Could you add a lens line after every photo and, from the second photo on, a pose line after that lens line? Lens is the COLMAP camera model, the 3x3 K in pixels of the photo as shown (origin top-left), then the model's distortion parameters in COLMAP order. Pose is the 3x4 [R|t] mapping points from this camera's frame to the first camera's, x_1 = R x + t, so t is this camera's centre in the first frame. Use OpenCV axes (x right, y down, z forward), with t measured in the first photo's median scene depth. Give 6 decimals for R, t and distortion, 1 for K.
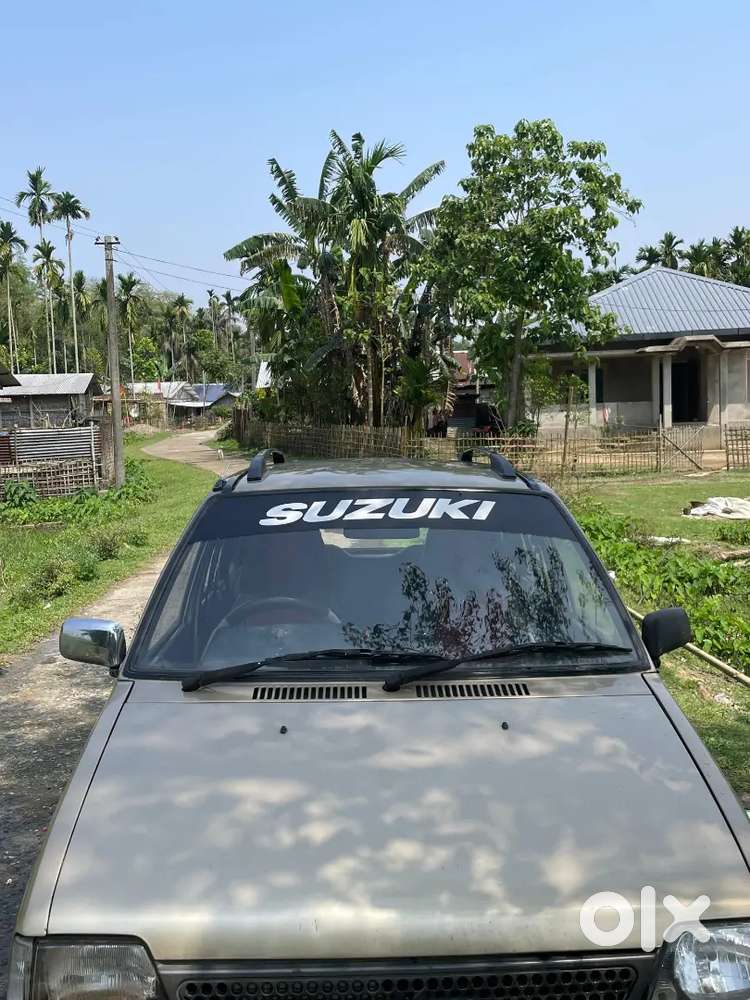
lens RADIAL K [[1039.5, 0, 379.4], [0, 1039.5, 495.3], [0, 0, 1]] dist [0.086884, -0.003846]
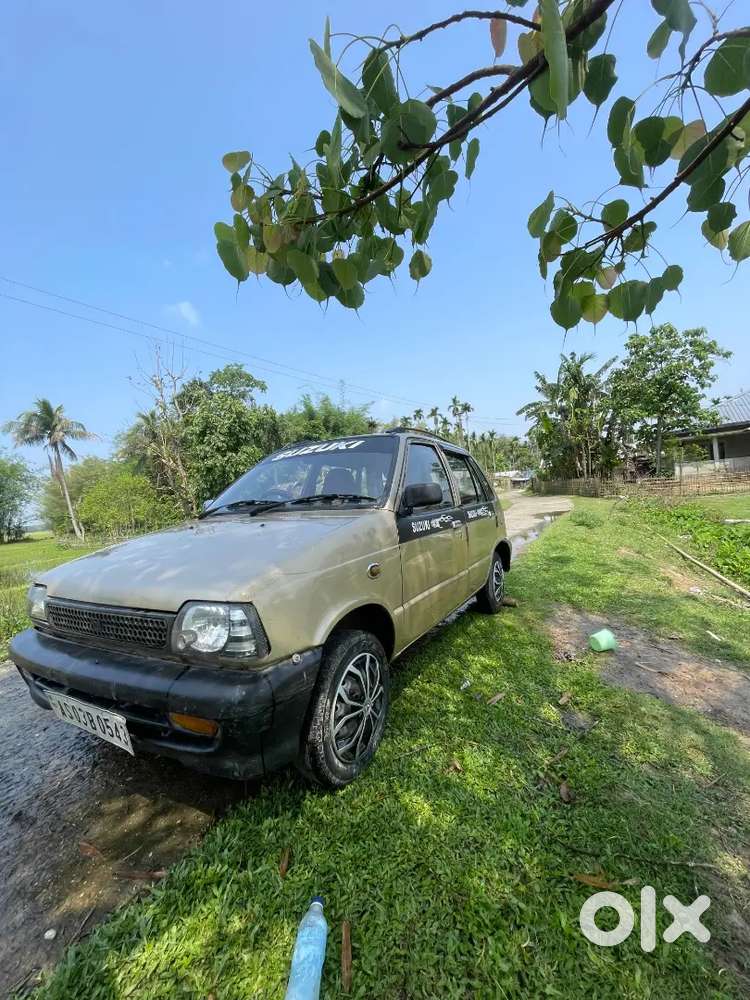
lens RADIAL K [[404.0, 0, 376.8], [0, 404.0, 504.7], [0, 0, 1]] dist [-0.001013, -0.000590]
pose [[0.857813, -0.041026, -0.512322, 0.047595], [0.023069, 0.998878, -0.041363, 0.014336], [0.513444, 0.023663, 0.857797, 0.029643]]
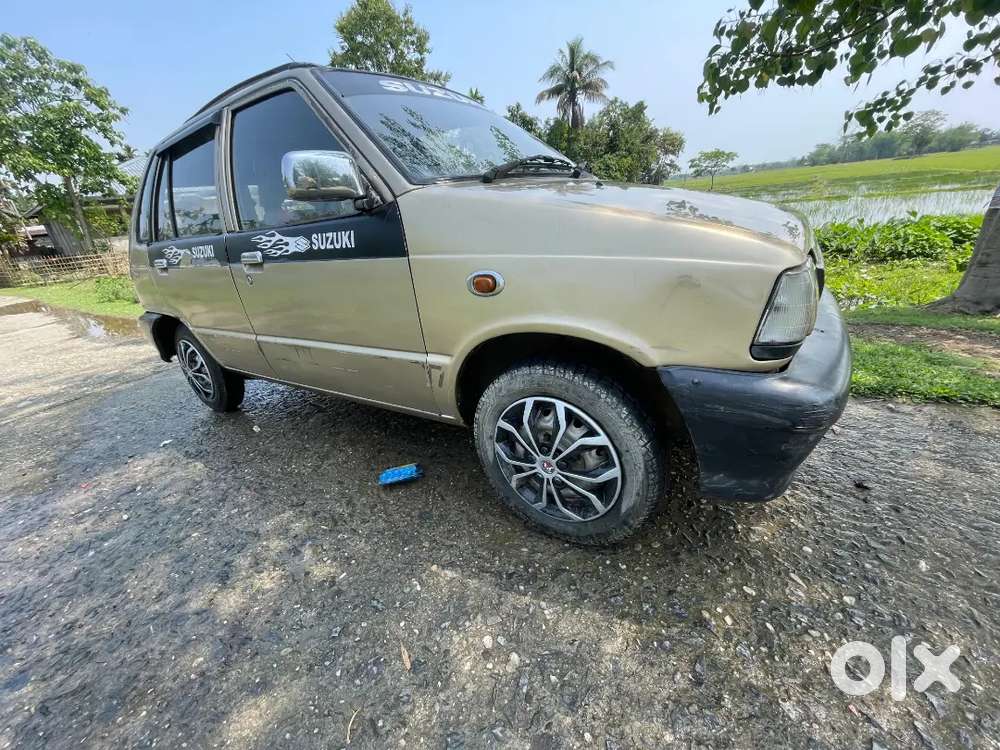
lens RADIAL K [[405.1, 0, 500.0], [0, 405.1, 375.0], [0, 0, 1]] dist [-0.001210, -0.000206]
pose [[0.572425, -0.348442, 0.742239, -0.044257], [0.156716, 0.935021, 0.318082, 0.018424], [-0.804842, -0.065757, 0.589835, 0.052472]]
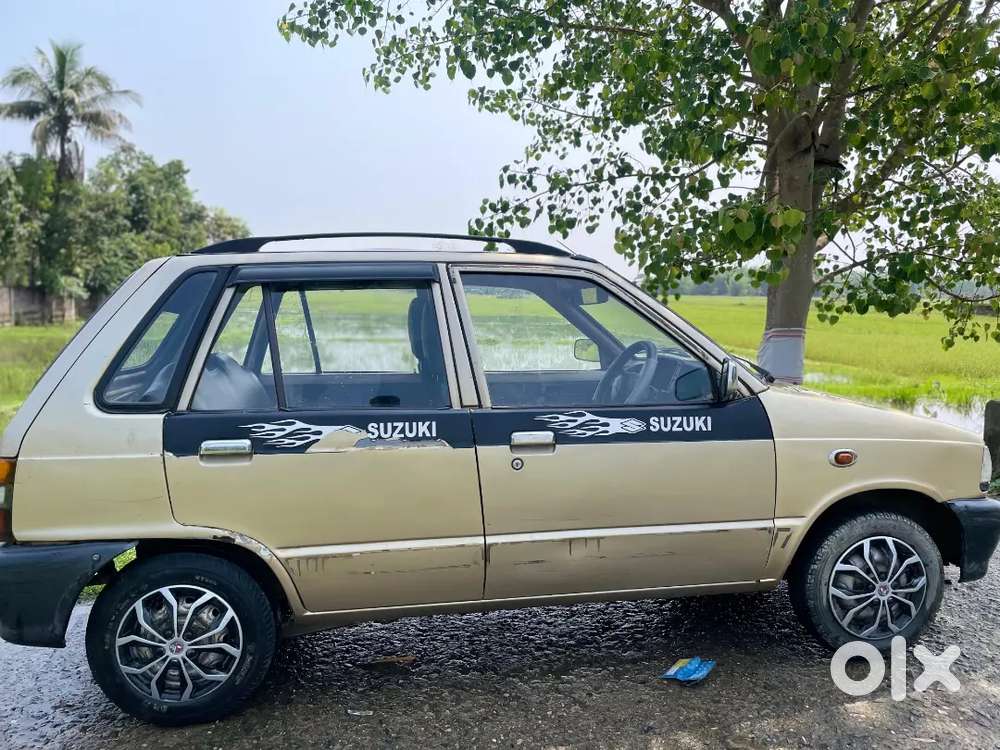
lens RADIAL K [[772.1, 0, 500.0], [0, 772.1, 375.0], [0, 0, 1]] dist [0.011412, 0.001171]
pose [[-0.116442, -0.077817, 0.990144, -0.094747], [0.075341, 0.993361, 0.086930, 0.003357], [-0.990336, 0.084721, -0.109806, 0.113997]]
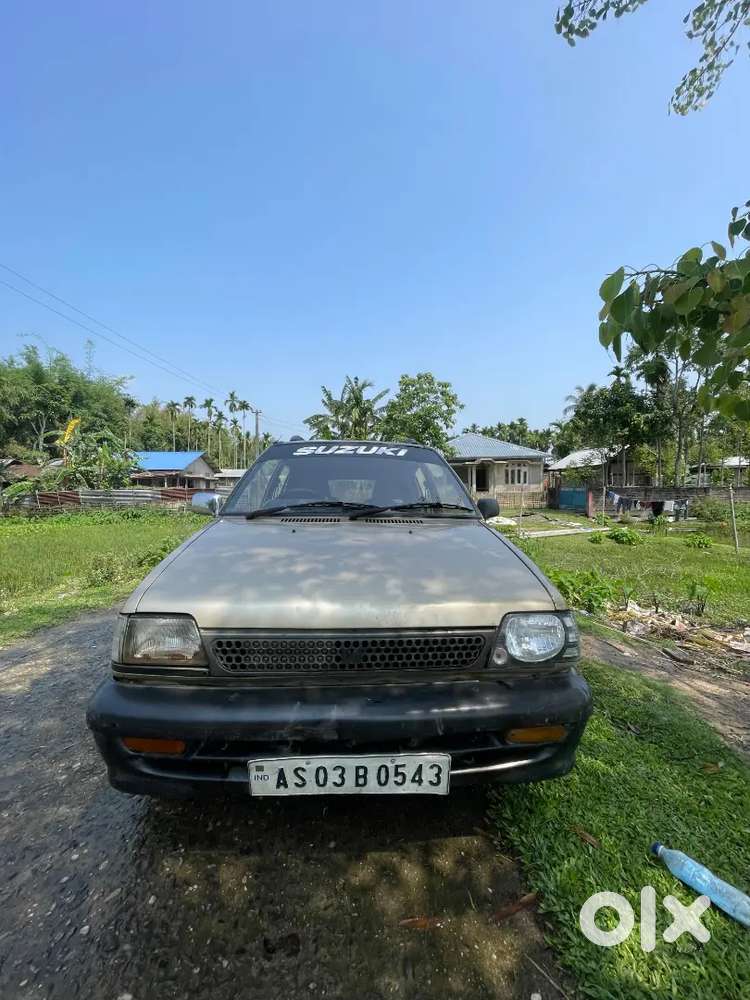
lens RADIAL K [[404.0, 0, 376.8], [0, 404.0, 504.7], [0, 0, 1]] dist [-0.001013, -0.000590]
pose [[0.999124, 0.023649, 0.034538, 0.002500], [-0.022087, 0.998746, -0.044923, 0.013363], [-0.035557, 0.044120, 0.998393, 0.016843]]
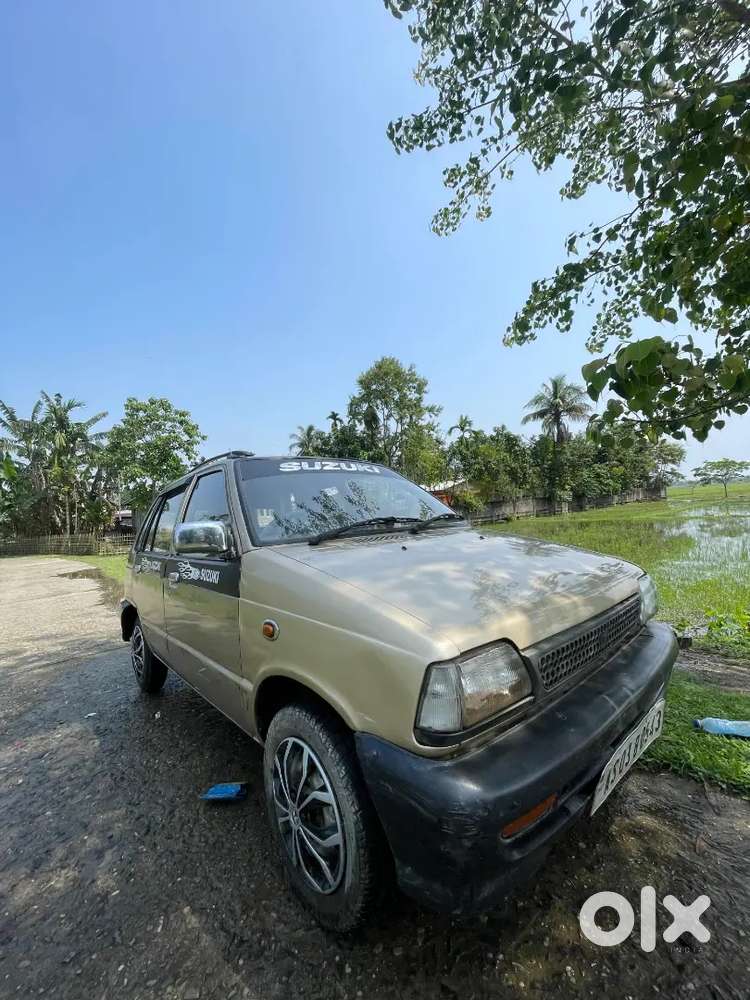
lens RADIAL K [[405.1, 0, 375.0], [0, 405.1, 500.0], [0, 0, 1]] dist [-0.001210, -0.000206]
pose [[0.777423, -0.009469, 0.628907, -0.036651], [0.103471, 0.988190, -0.113027, 0.014770], [-0.620409, 0.152944, 0.769221, 0.034464]]
